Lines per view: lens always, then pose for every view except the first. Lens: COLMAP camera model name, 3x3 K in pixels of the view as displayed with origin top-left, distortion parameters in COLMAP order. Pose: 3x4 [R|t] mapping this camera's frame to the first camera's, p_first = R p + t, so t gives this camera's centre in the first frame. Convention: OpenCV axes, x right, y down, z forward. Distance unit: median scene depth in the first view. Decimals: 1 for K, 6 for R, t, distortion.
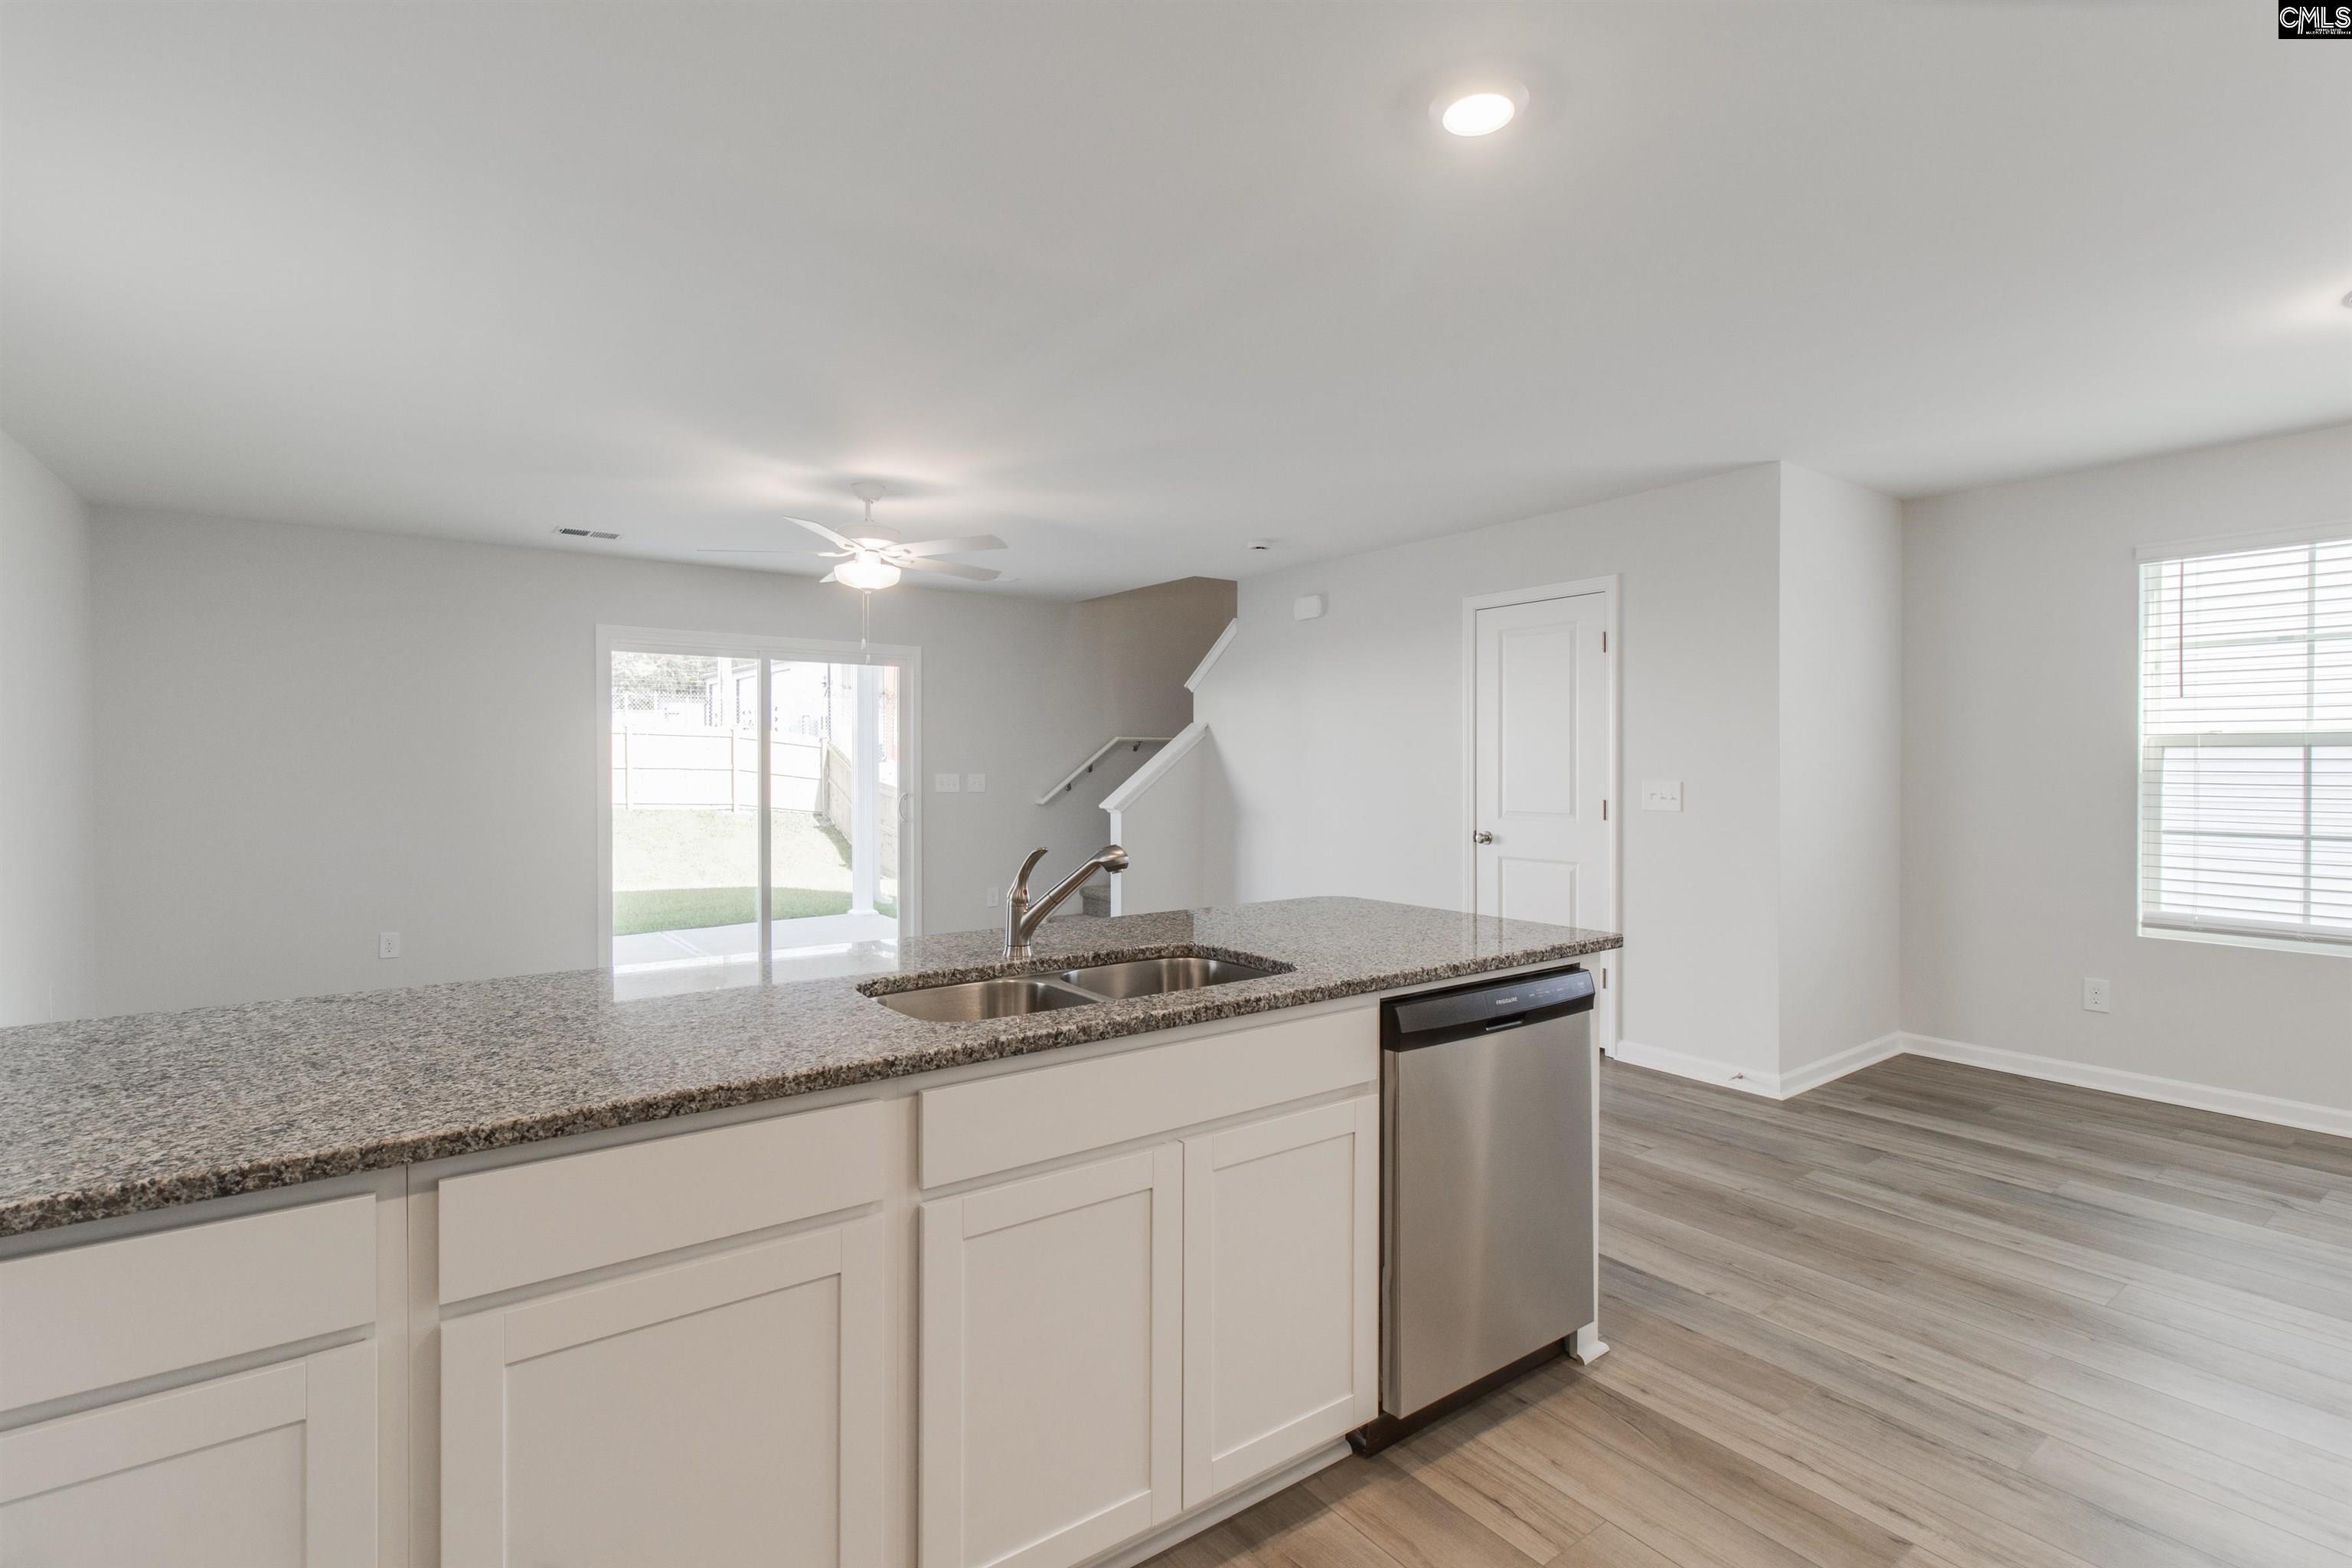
lens RADIAL K [[1093.0, 0, 1176.0], [0, 1093.0, 784.0], [0, 0, 1]] dist [-0.020943, 0.000212]
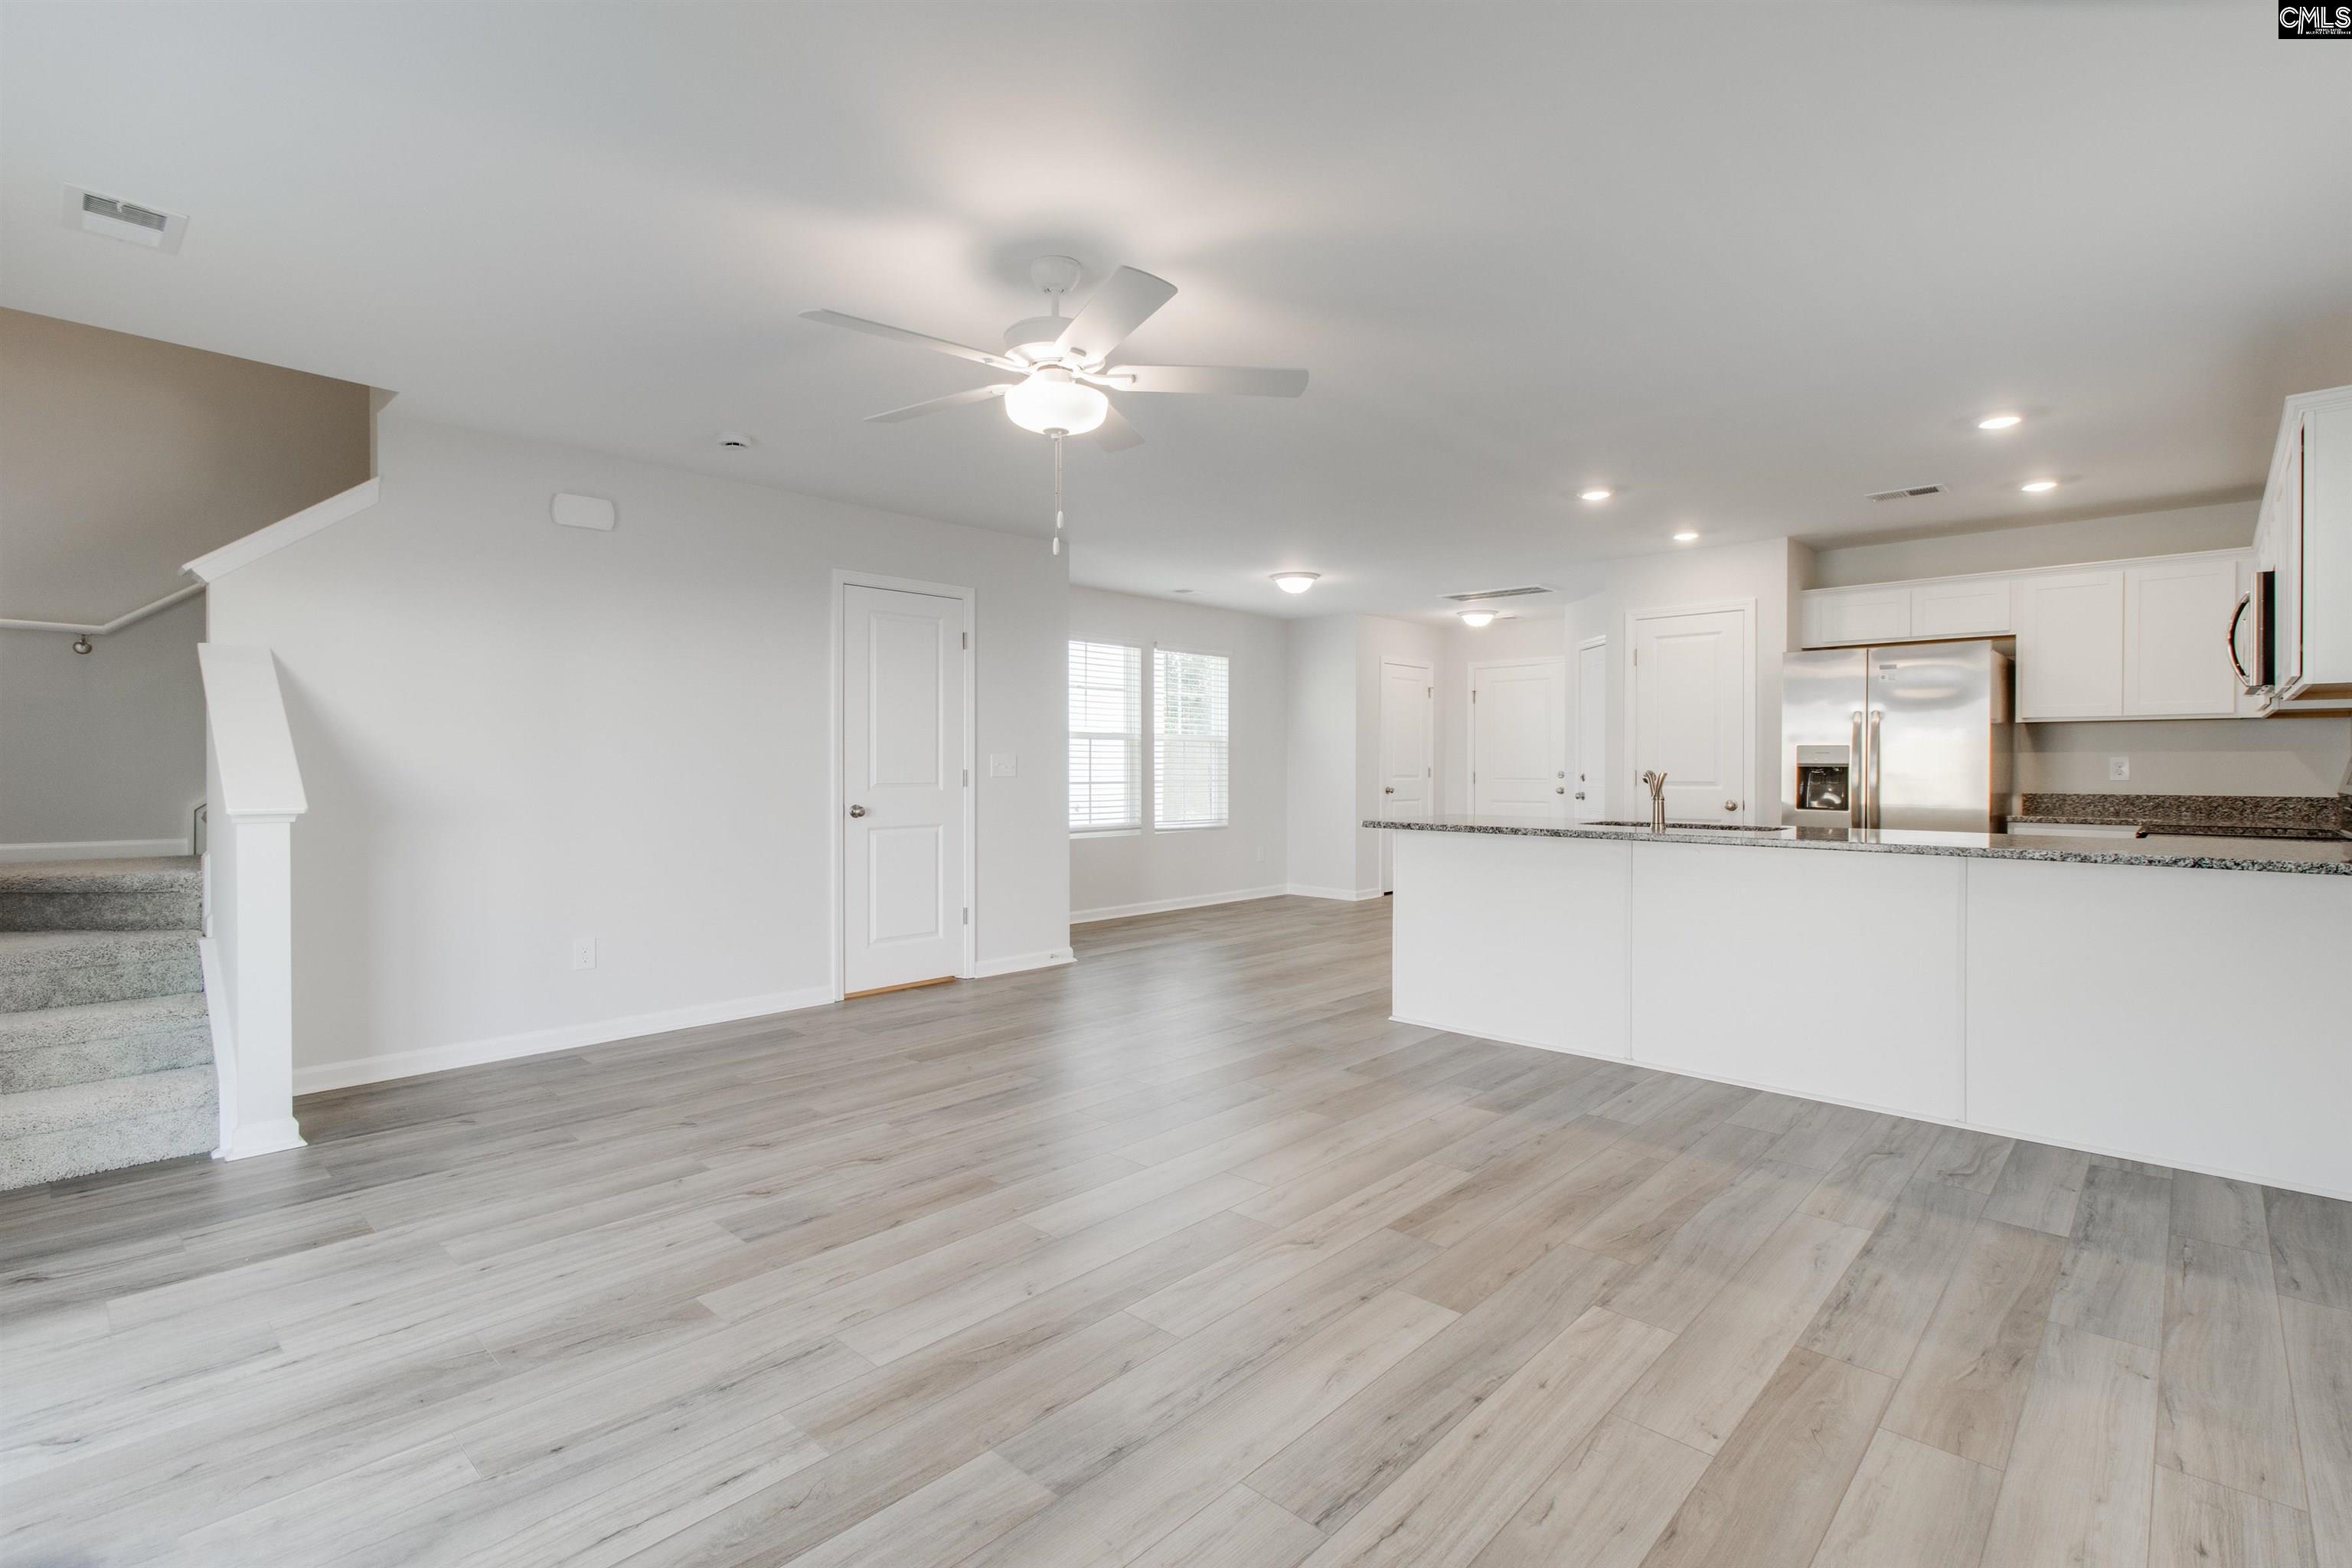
lens RADIAL K [[1093.0, 0, 1176.0], [0, 1093.0, 784.0], [0, 0, 1]] dist [-0.020943, 0.000212]
pose [[-0.165480, -0.024603, 0.985906, -0.769268], [0.006019, 0.999645, 0.025956, -0.000829], [-0.986195, 0.010229, -0.165273, 0.875014]]
